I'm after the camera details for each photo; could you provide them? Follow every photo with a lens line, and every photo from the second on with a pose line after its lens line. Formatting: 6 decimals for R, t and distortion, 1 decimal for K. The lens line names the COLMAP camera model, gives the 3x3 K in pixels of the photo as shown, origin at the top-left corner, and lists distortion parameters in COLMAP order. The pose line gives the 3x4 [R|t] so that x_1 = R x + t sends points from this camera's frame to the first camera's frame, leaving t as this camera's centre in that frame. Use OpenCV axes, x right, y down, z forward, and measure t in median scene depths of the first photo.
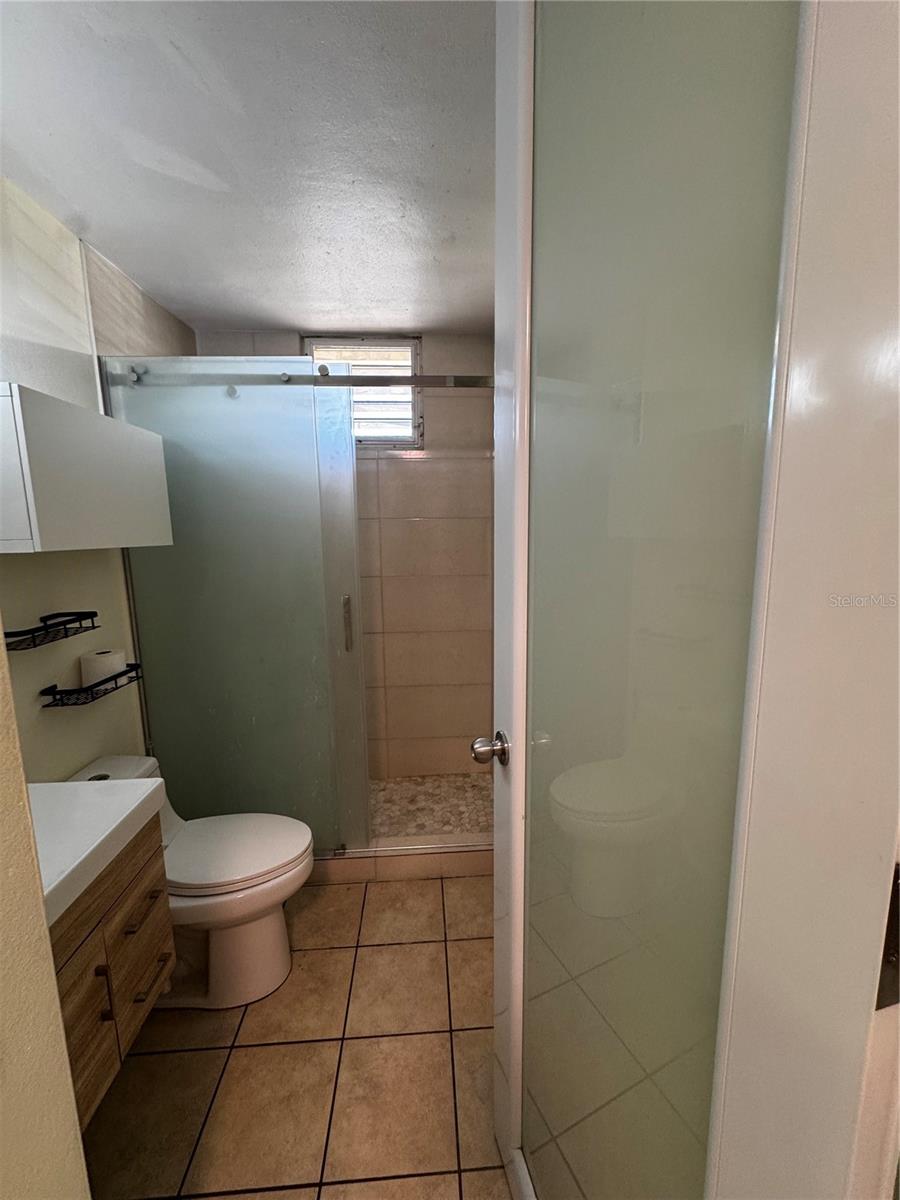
lens RADIAL K [[479.1, 0, 454.1], [0, 479.1, 600.7], [0, 0, 1]] dist [-0.001670, 0.000266]
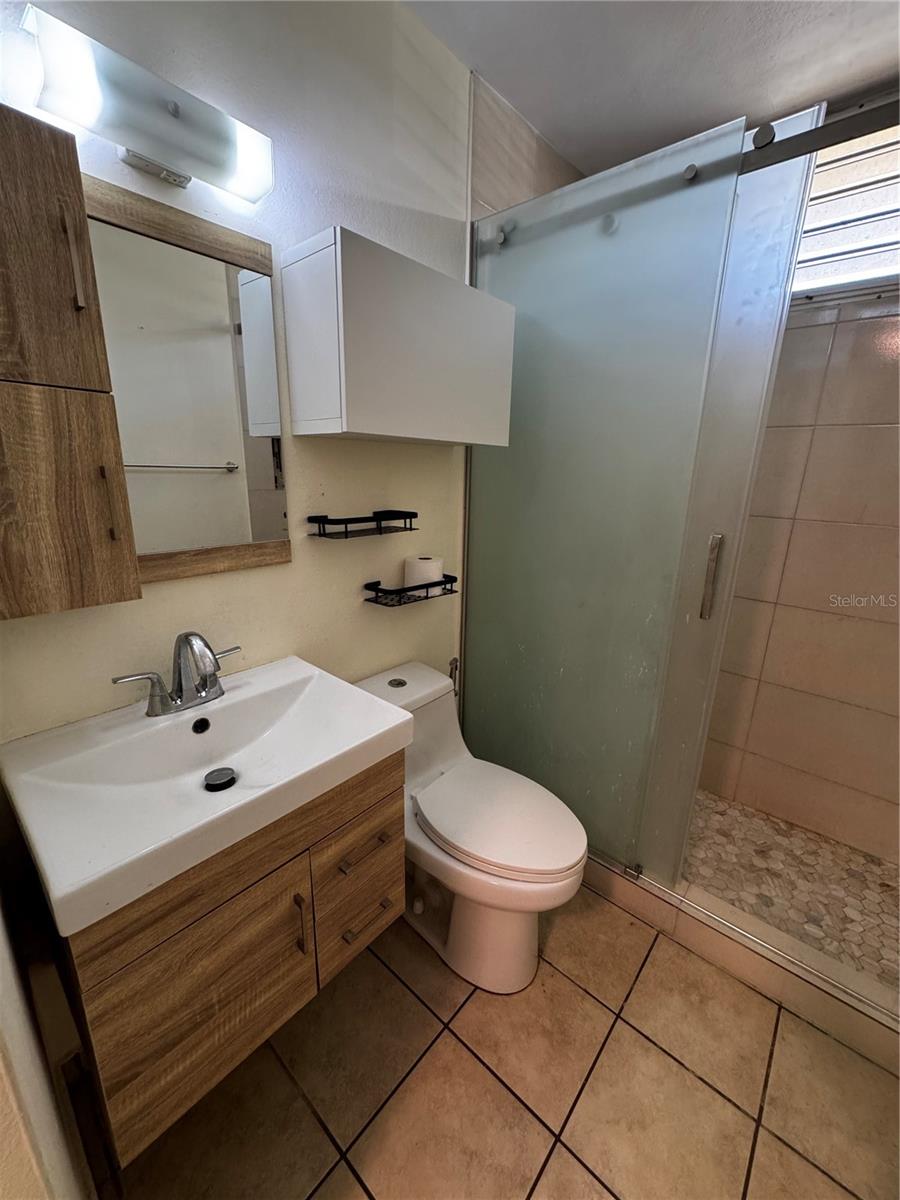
lens RADIAL K [[479.1, 0, 454.1], [0, 479.1, 600.7], [0, 0, 1]] dist [-0.001670, 0.000266]
pose [[0.709532, 0.218135, -0.670061, -0.028845], [-0.138617, 0.975508, 0.170789, 0.017150], [0.690905, -0.028299, 0.722391, 0.311937]]
